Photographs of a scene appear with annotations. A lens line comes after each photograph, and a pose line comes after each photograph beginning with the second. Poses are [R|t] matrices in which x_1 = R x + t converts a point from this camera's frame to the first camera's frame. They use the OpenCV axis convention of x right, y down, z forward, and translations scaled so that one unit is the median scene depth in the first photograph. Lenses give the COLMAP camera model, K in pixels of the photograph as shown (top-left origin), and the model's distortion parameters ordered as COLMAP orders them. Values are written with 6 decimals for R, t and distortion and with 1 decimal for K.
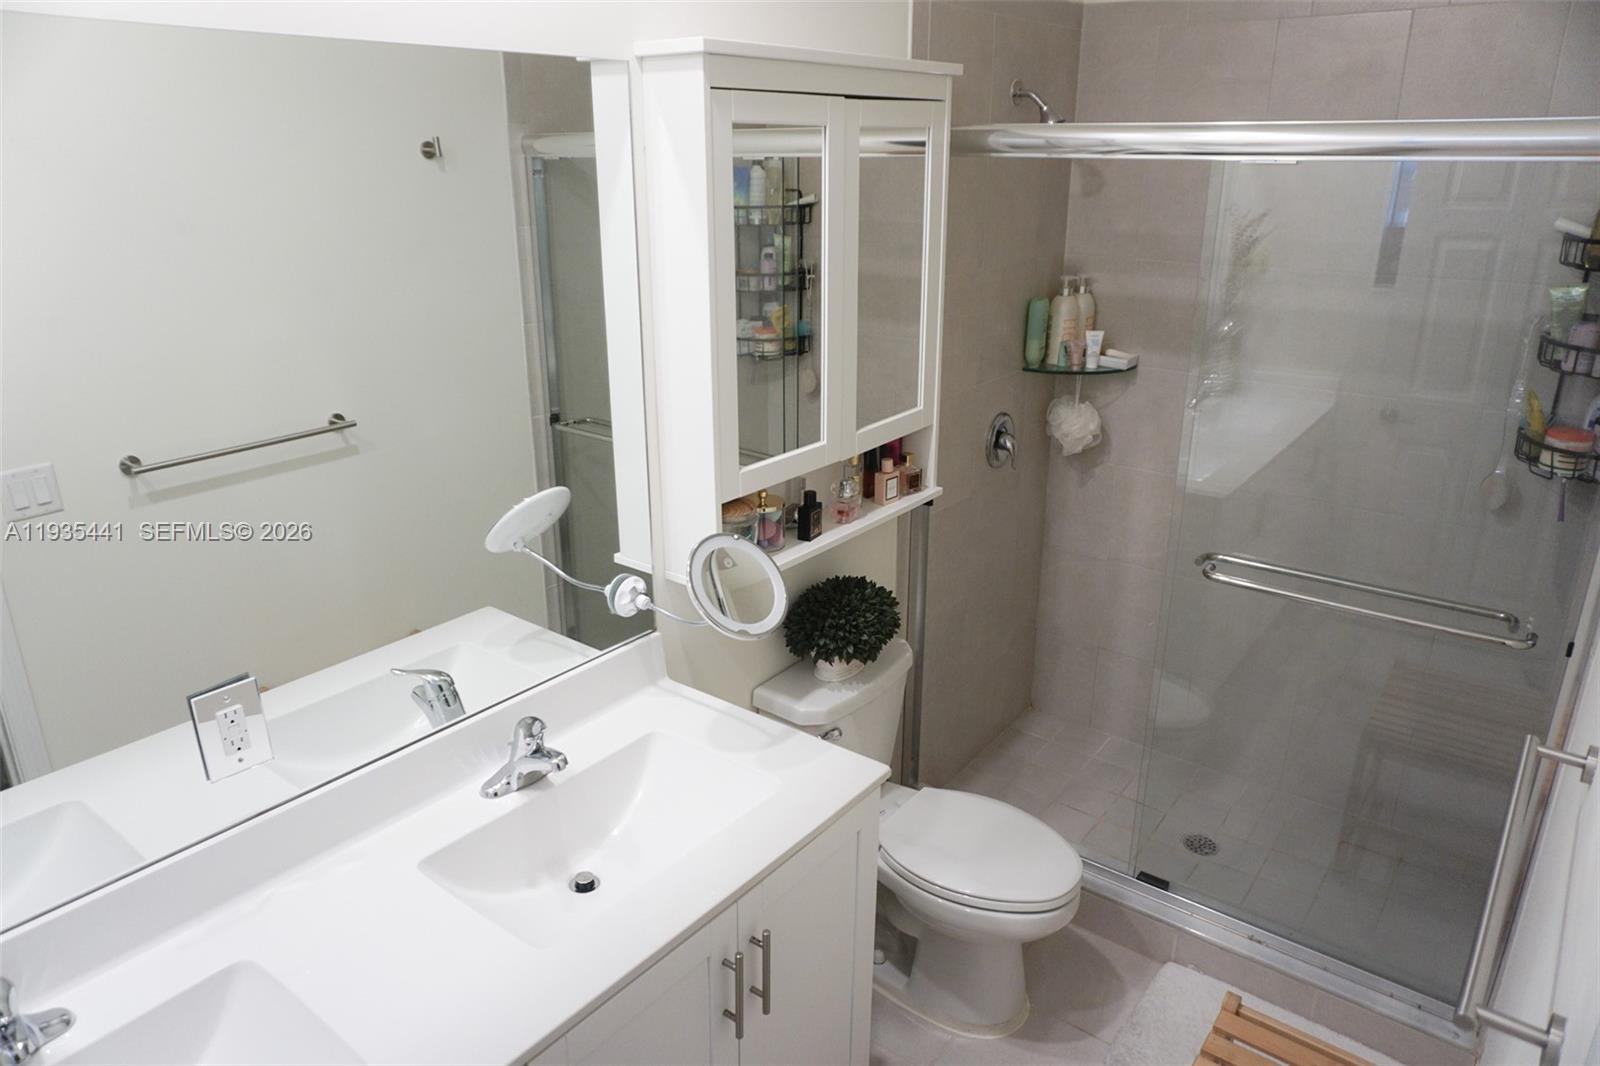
lens RADIAL K [[1077.9, 0, 800.0], [0, 1077.9, 533.0], [0, 0, 1]] dist [-0.022859, 0.002802]
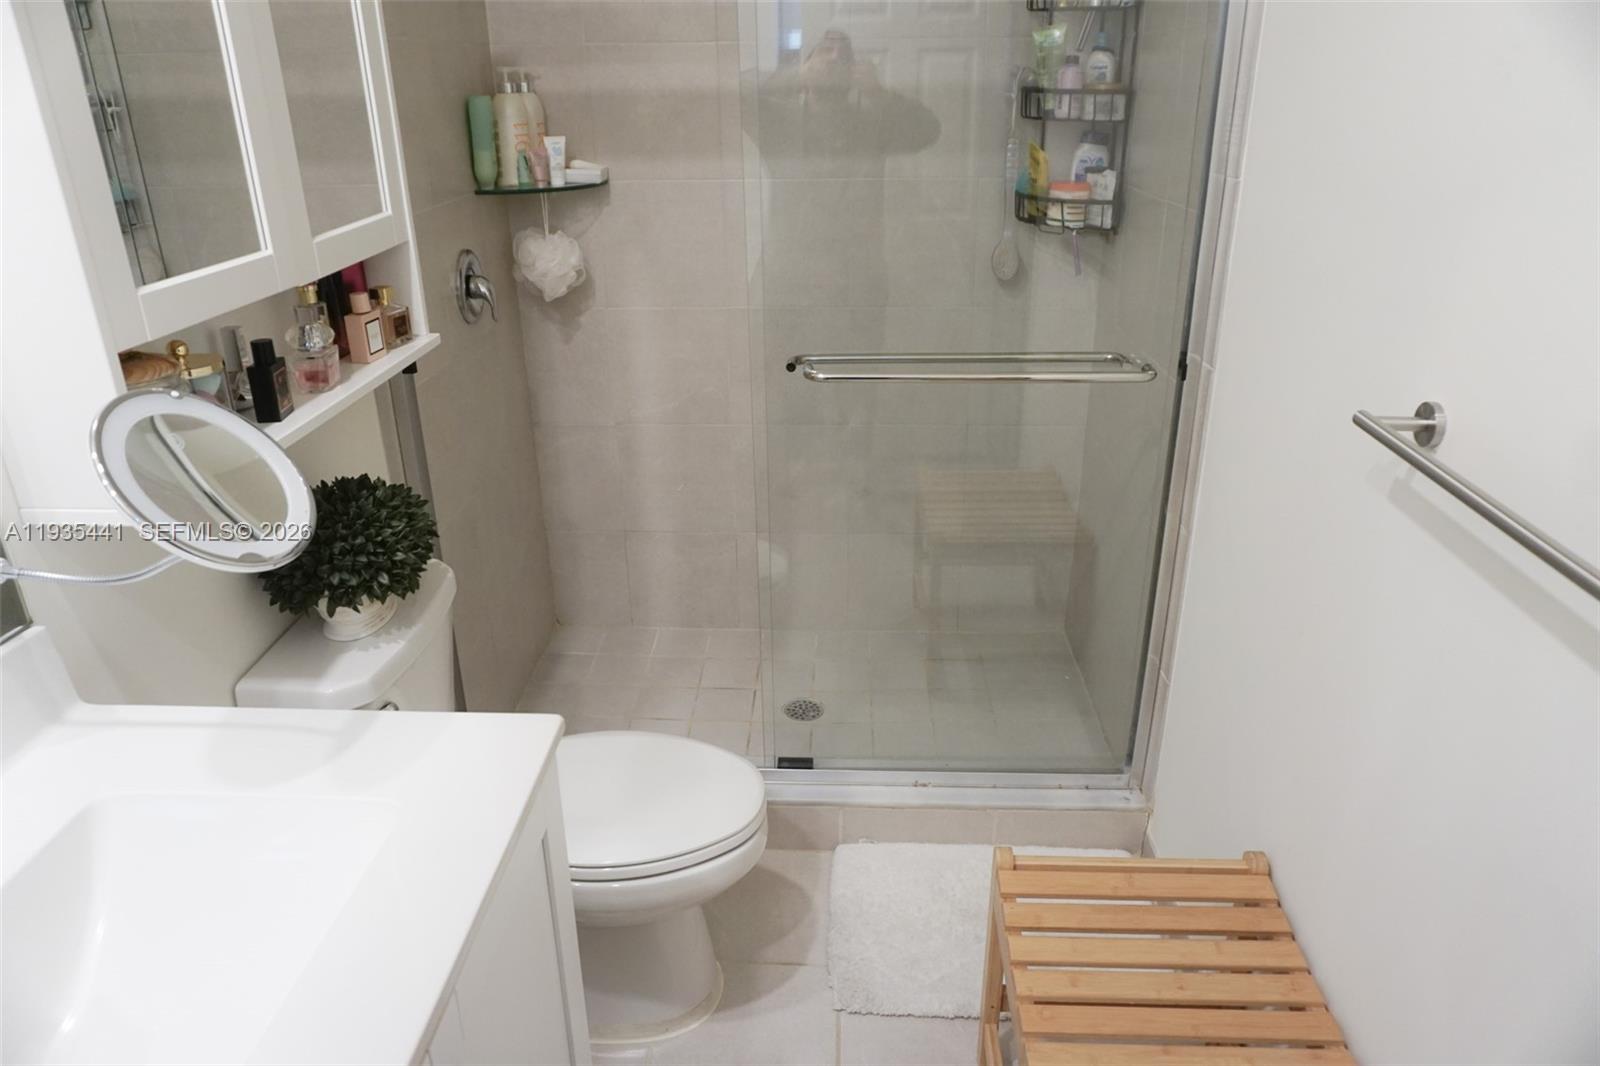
lens RADIAL K [[1069.0, 0, 800.0], [0, 1069.0, 533.0], [0, 0, 1]] dist [-0.052593, 0.033259]
pose [[0.815688, -0.233630, 0.529216, -0.076197], [0.204355, 0.972210, 0.114221, 0.056133], [-0.541195, 0.014979, 0.840764, 0.309055]]
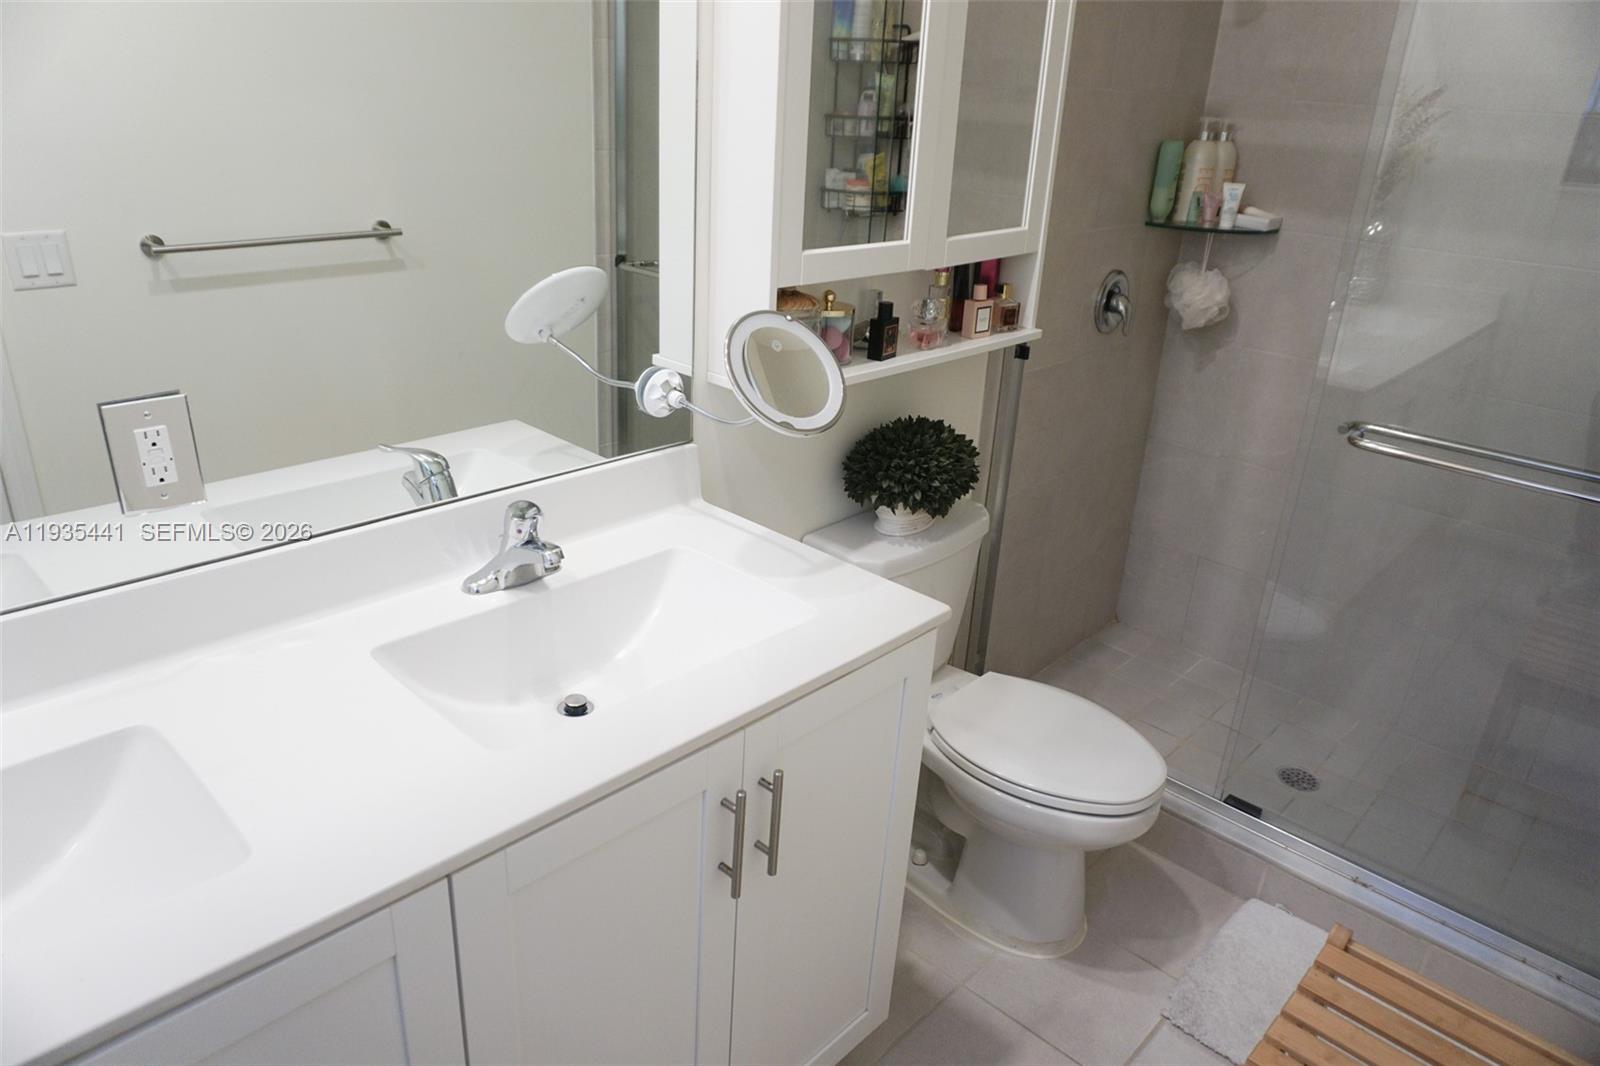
lens RADIAL K [[1075.7, 0, 800.0], [0, 1075.7, 533.0], [0, 0, 1]] dist [-0.039320, 0.023550]
pose [[0.993420, 0.086846, -0.074668, 0.019074], [-0.083046, 0.995158, 0.052576, 0.095178], [0.078872, -0.046029, 0.995822, 0.130410]]
